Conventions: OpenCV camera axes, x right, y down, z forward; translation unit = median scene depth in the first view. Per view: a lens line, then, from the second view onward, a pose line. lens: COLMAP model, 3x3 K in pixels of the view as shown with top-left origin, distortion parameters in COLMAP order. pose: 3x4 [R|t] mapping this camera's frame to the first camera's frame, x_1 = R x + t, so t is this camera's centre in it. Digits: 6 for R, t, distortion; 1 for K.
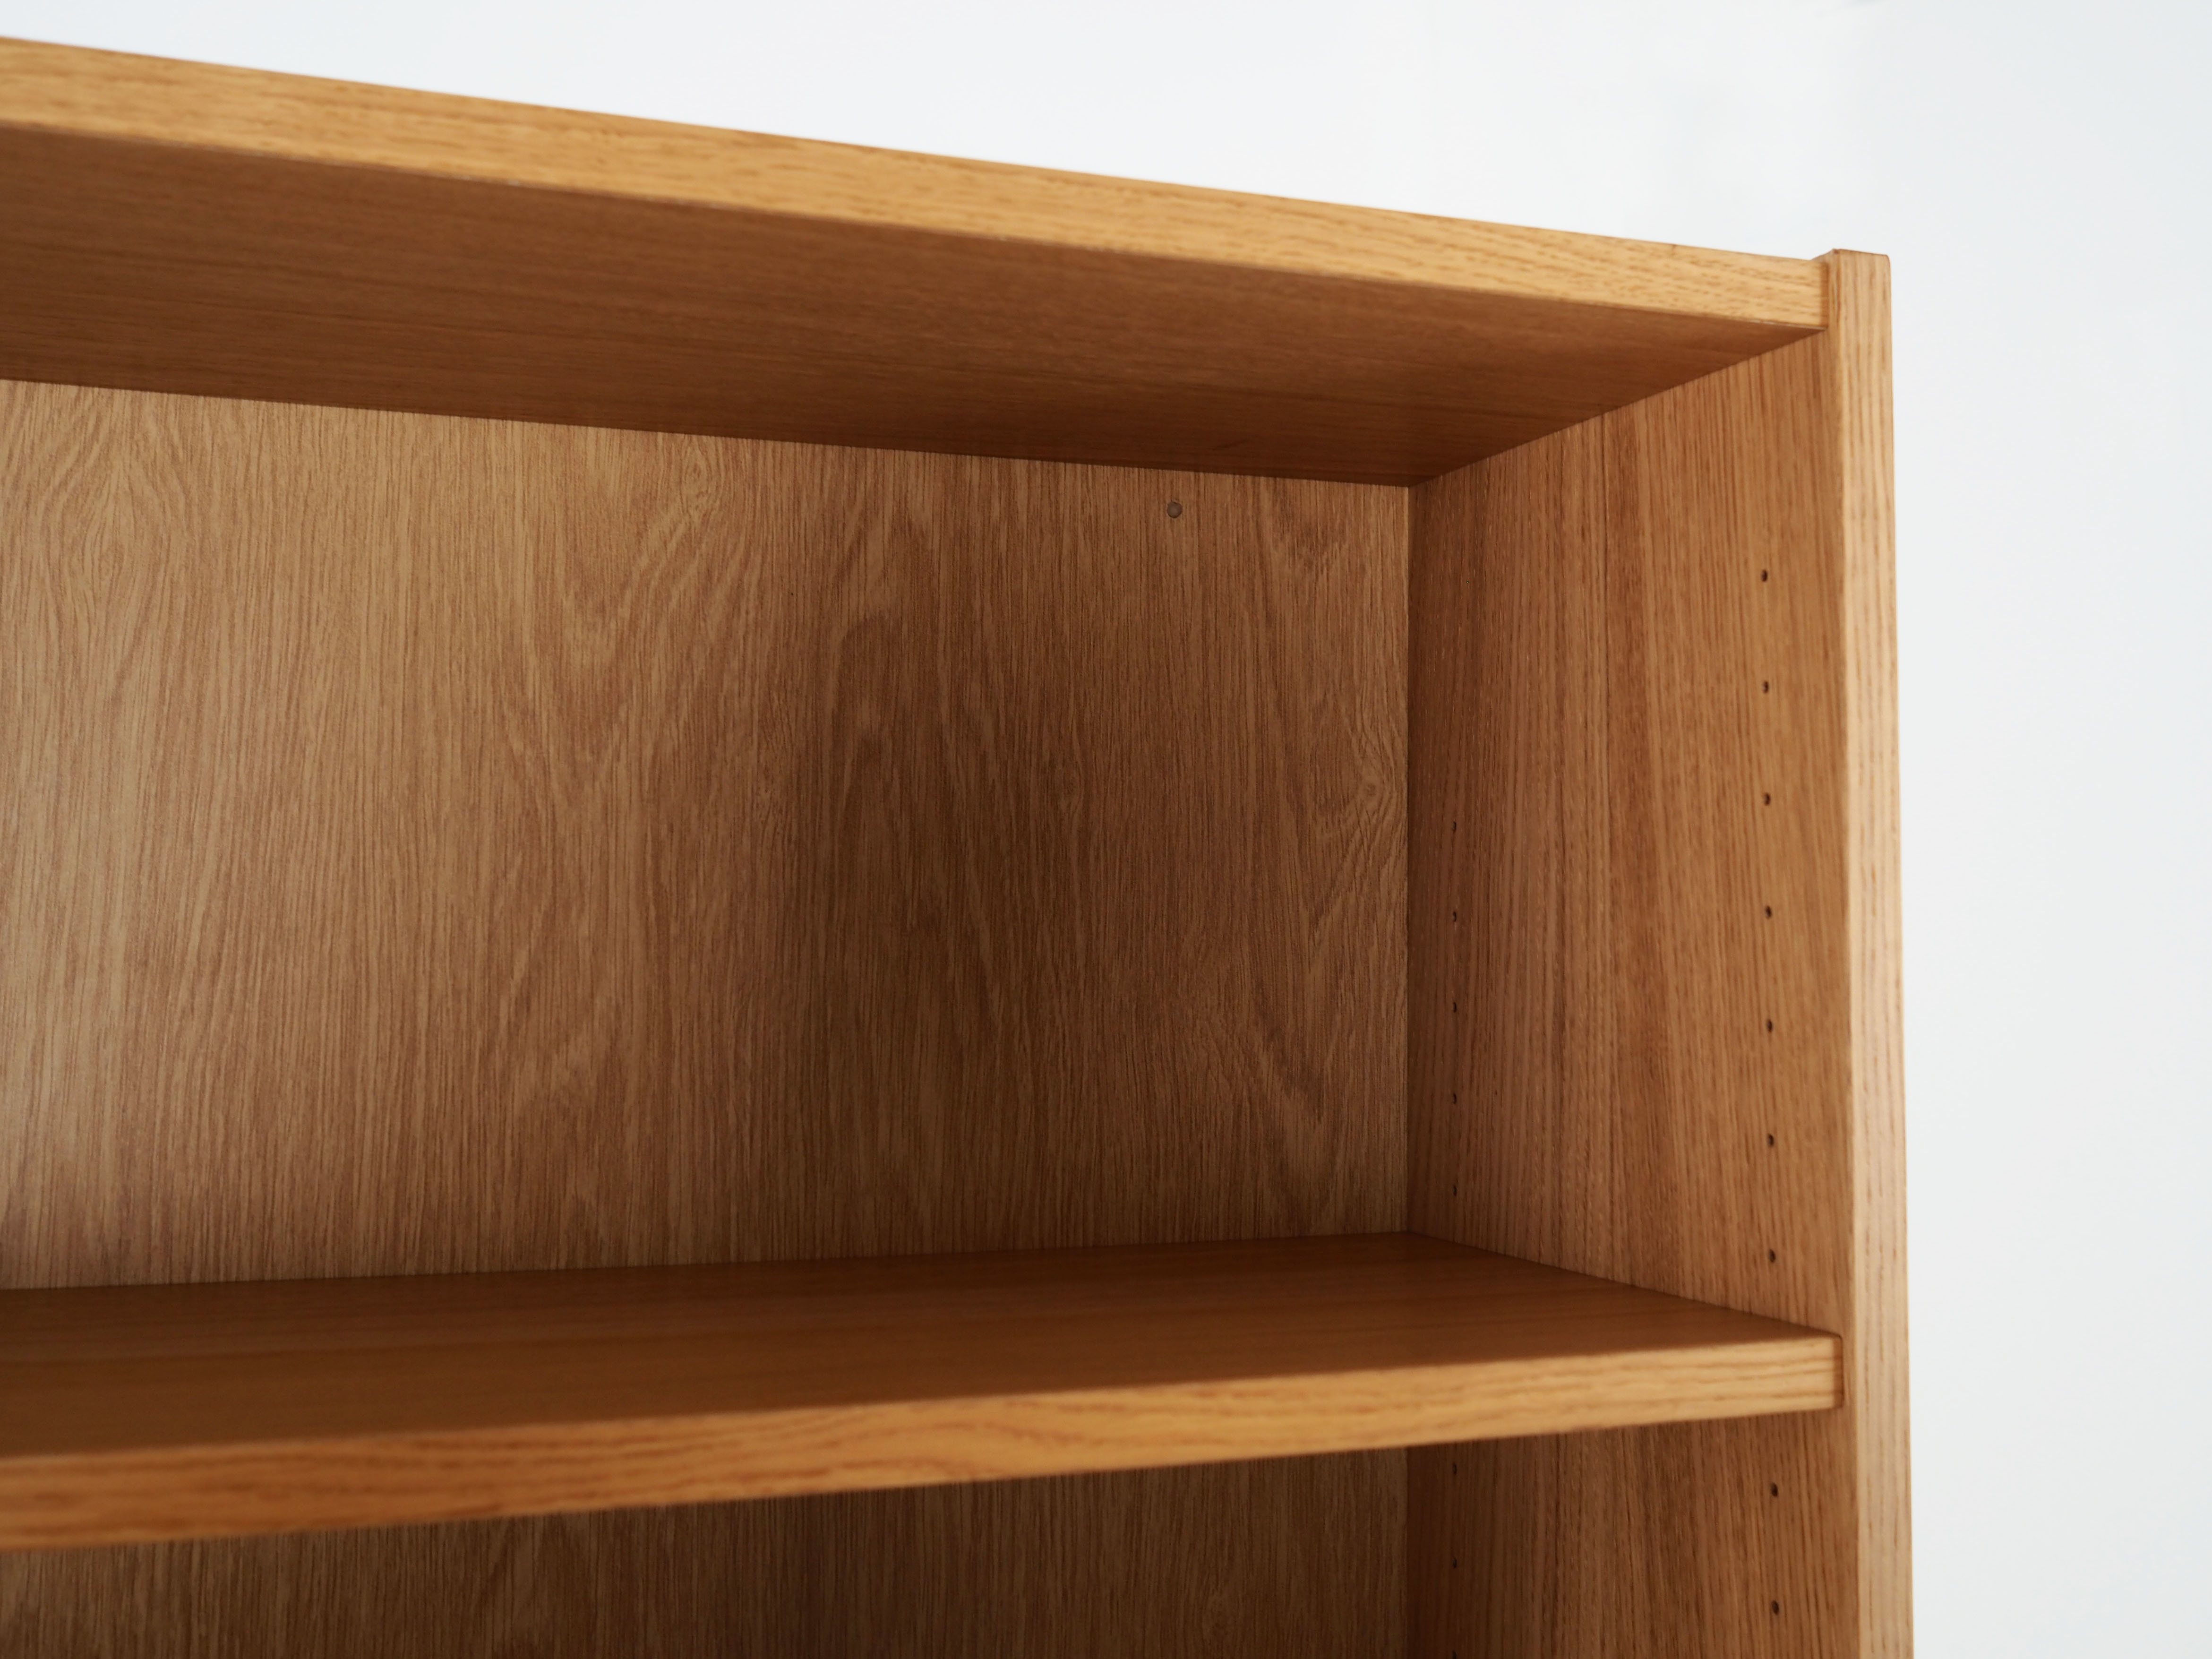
lens RADIAL K [[2370.0, 0, 1047.9], [0, 2370.0, 722.3], [0, 0, 1]] dist [-0.009889, 0.022120]
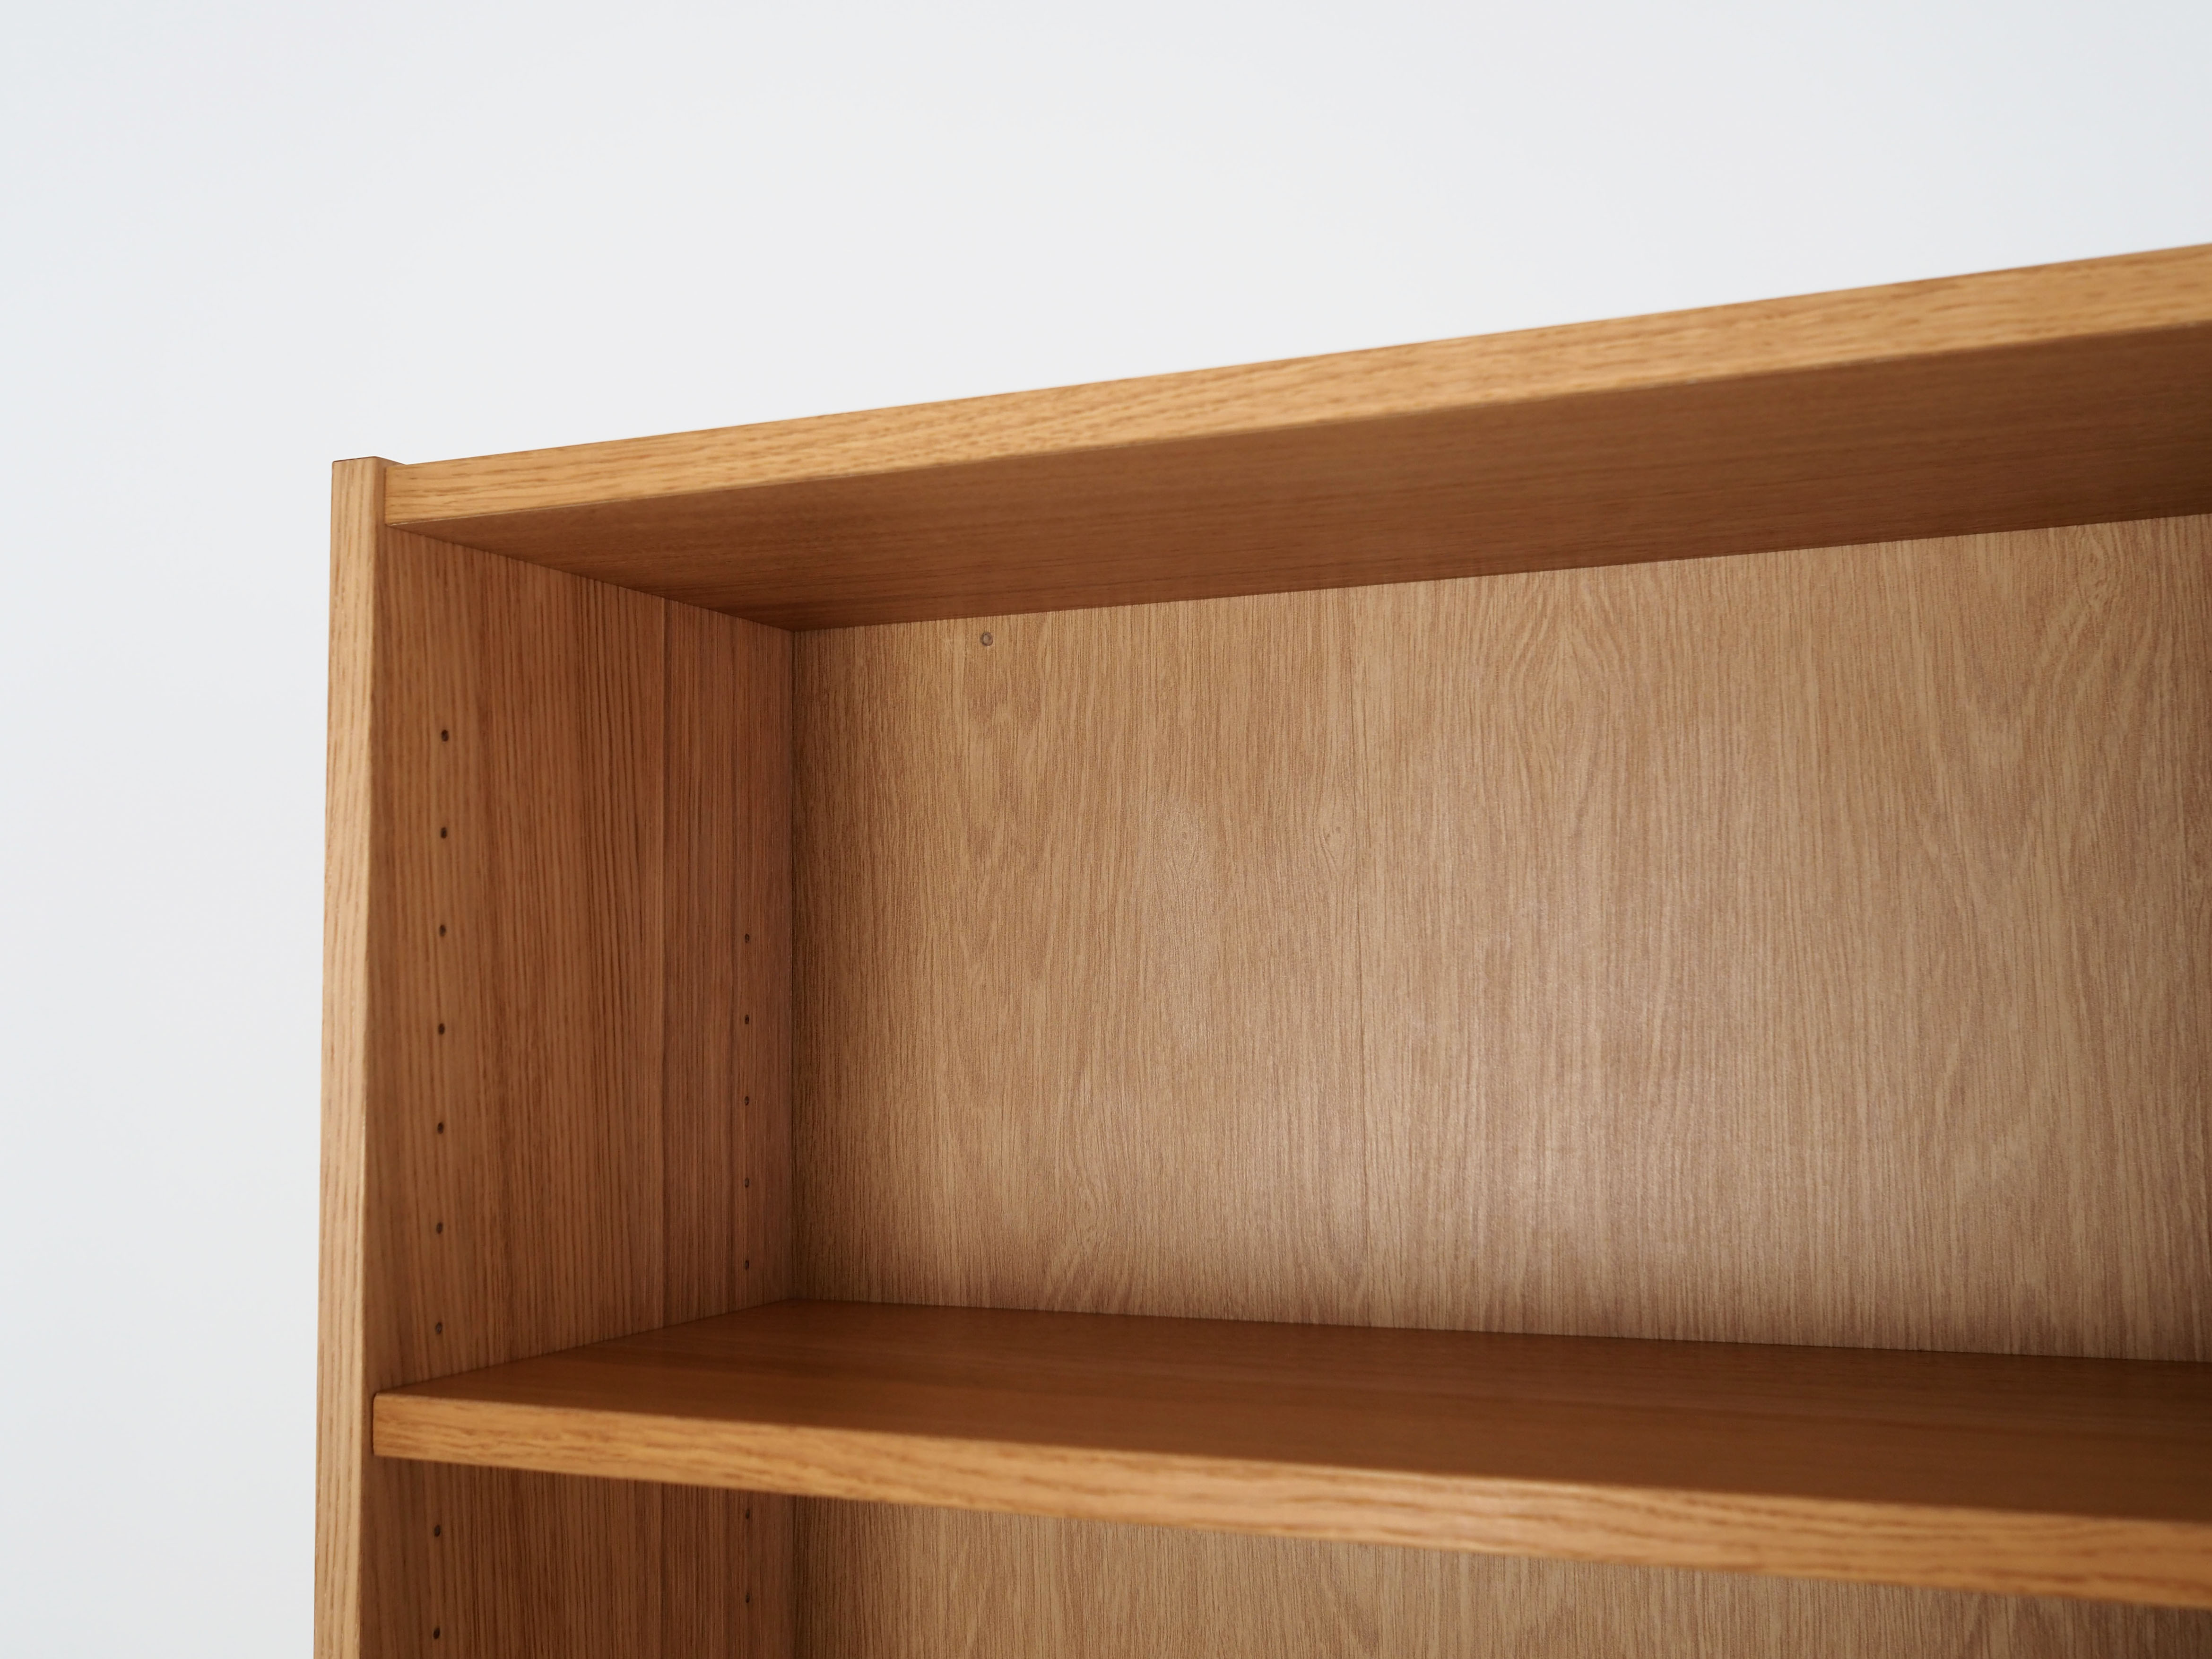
lens RADIAL K [[2378.6, 0, 1143.9], [0, 2378.6, 738.3], [0, 0, 1]] dist [-0.023000, 0.025595]
pose [[0.728388, -0.091538, -0.679022, 0.249333], [0.085394, 0.995437, -0.042591, -0.024839], [0.679822, -0.026962, 0.732881, -0.005462]]
